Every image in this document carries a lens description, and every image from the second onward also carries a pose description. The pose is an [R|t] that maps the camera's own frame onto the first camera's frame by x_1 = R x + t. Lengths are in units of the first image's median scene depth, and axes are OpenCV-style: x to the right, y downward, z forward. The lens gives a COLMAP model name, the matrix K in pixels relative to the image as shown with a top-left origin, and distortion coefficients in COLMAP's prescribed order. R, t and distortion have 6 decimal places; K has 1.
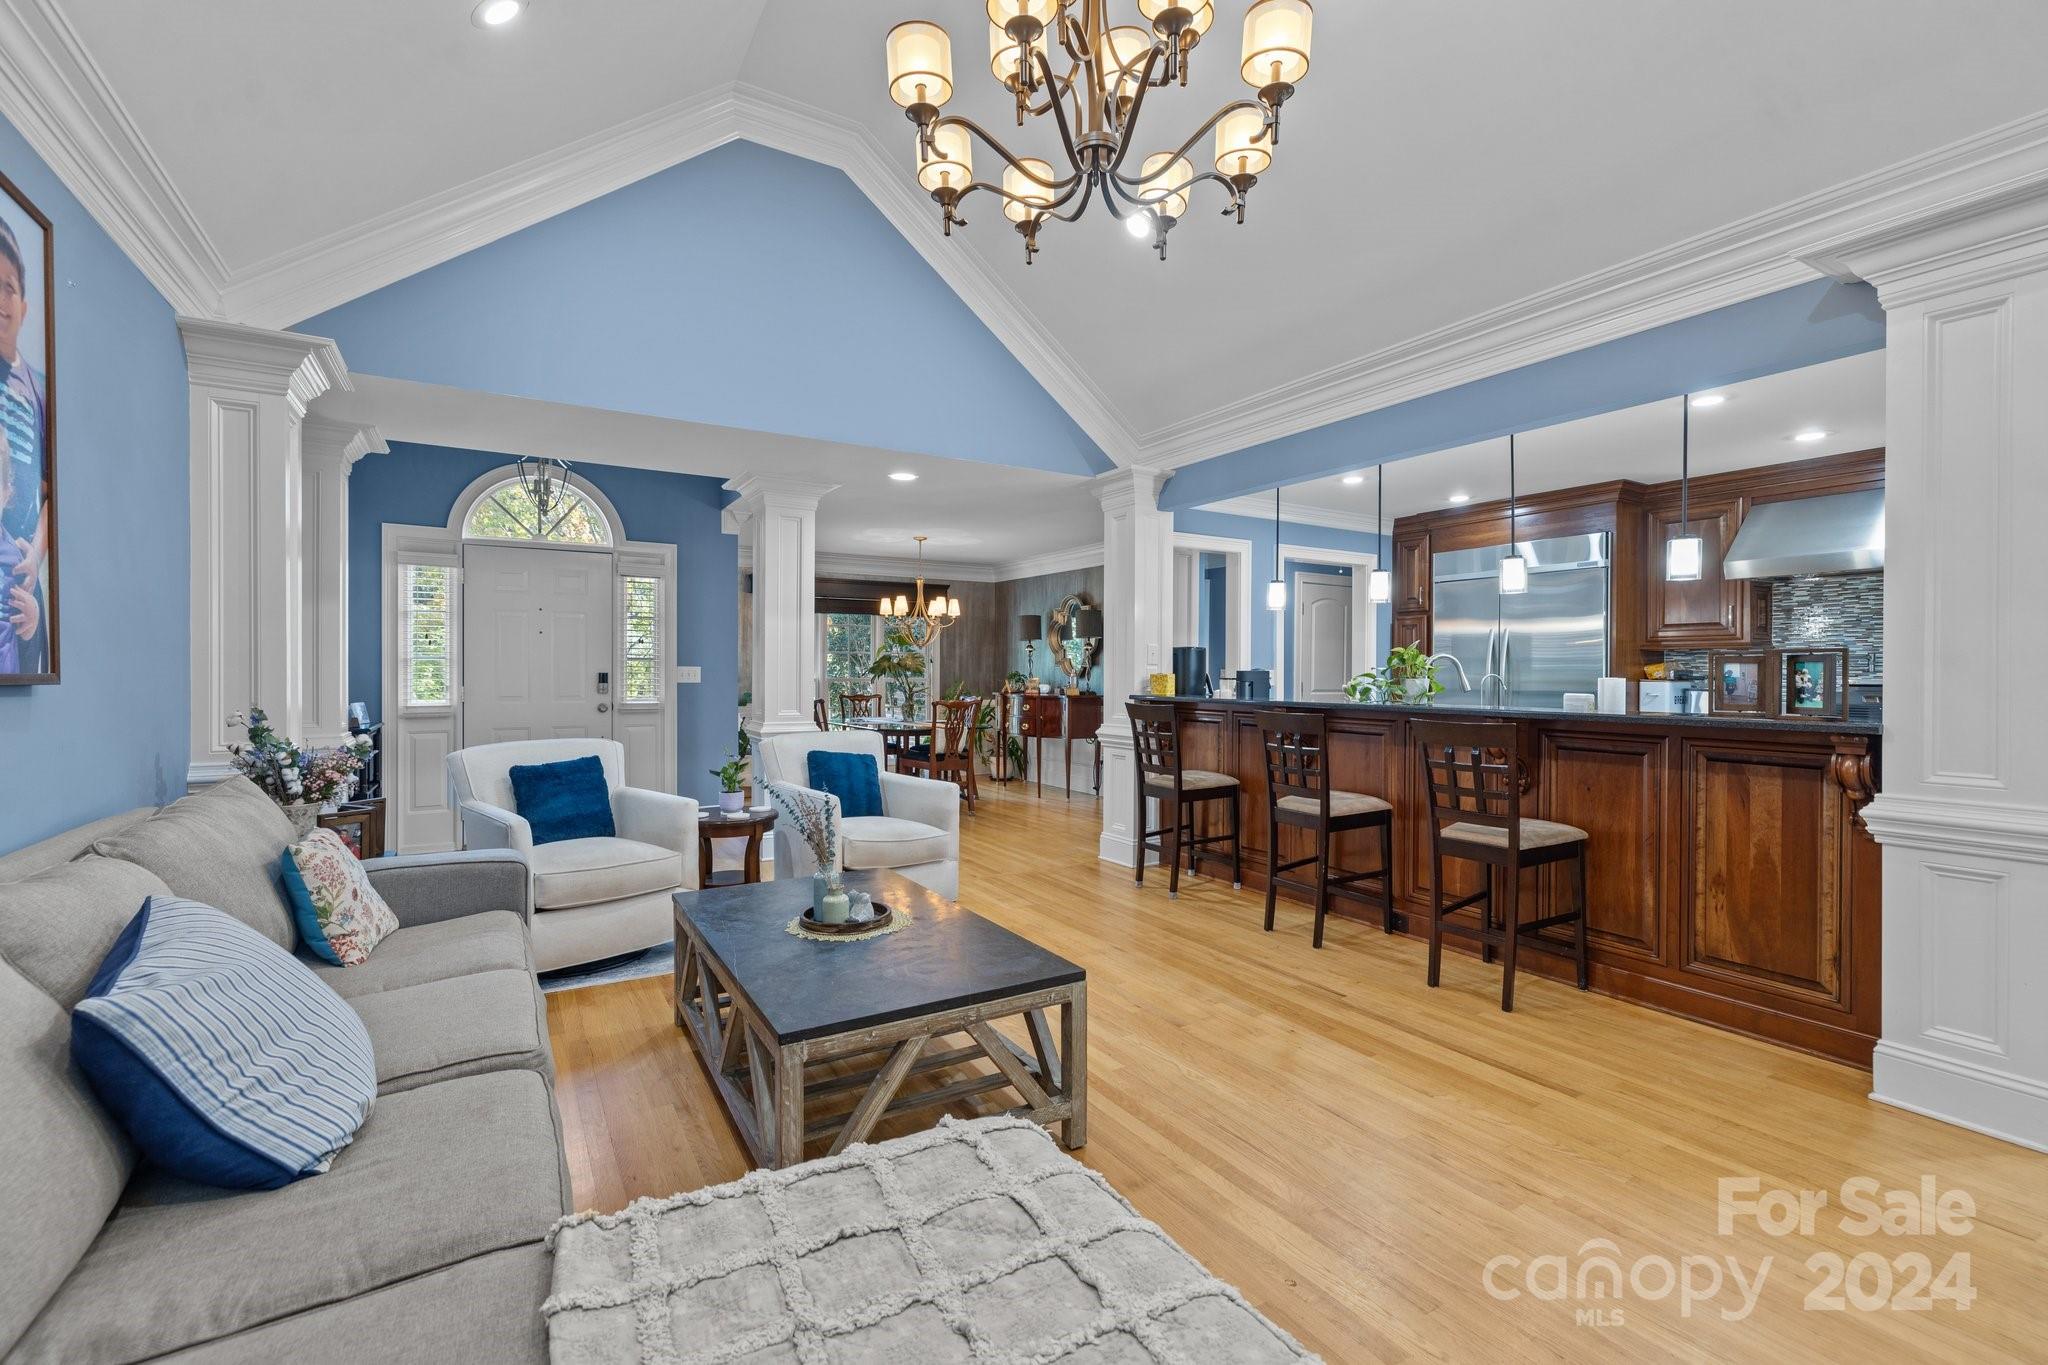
lens RADIAL K [[874.6, 0, 1029.0], [0, 874.6, 667.0], [0, 0, 1]] dist [-0.000080, 0.000076]
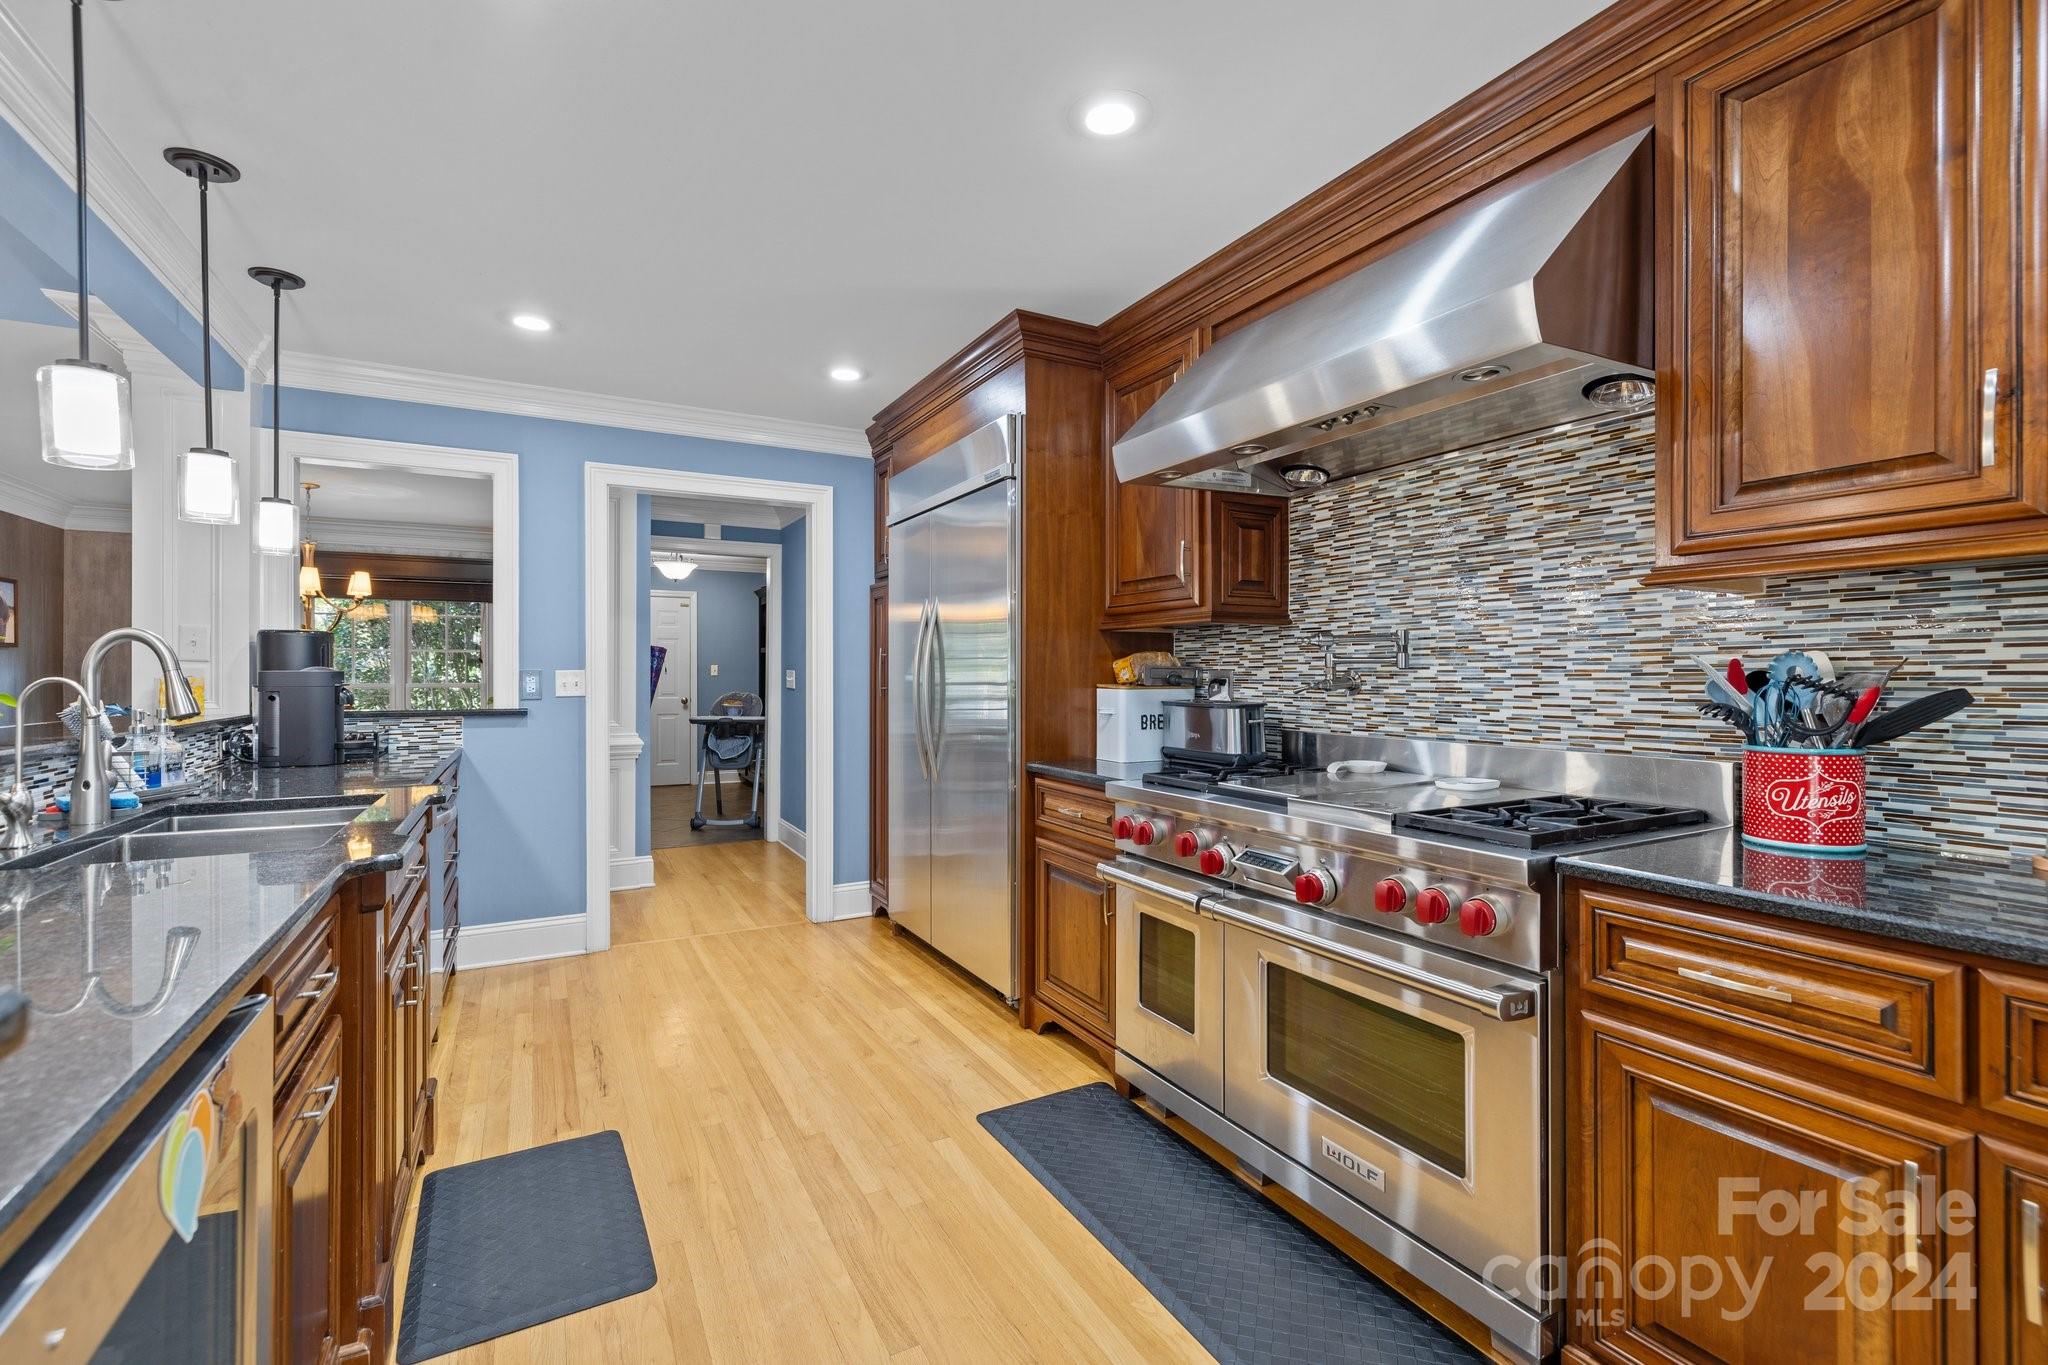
lens RADIAL K [[874.6, 0, 1013.5], [0, 874.6, 670.7], [0, 0, 1]] dist [-0.000080, 0.000076]
pose [[0.999917, -0.006522, -0.011076, 0.666915], [0.006598, 0.999955, 0.006821, 0.001738], [0.011031, -0.006894, 0.999915, 0.459564]]
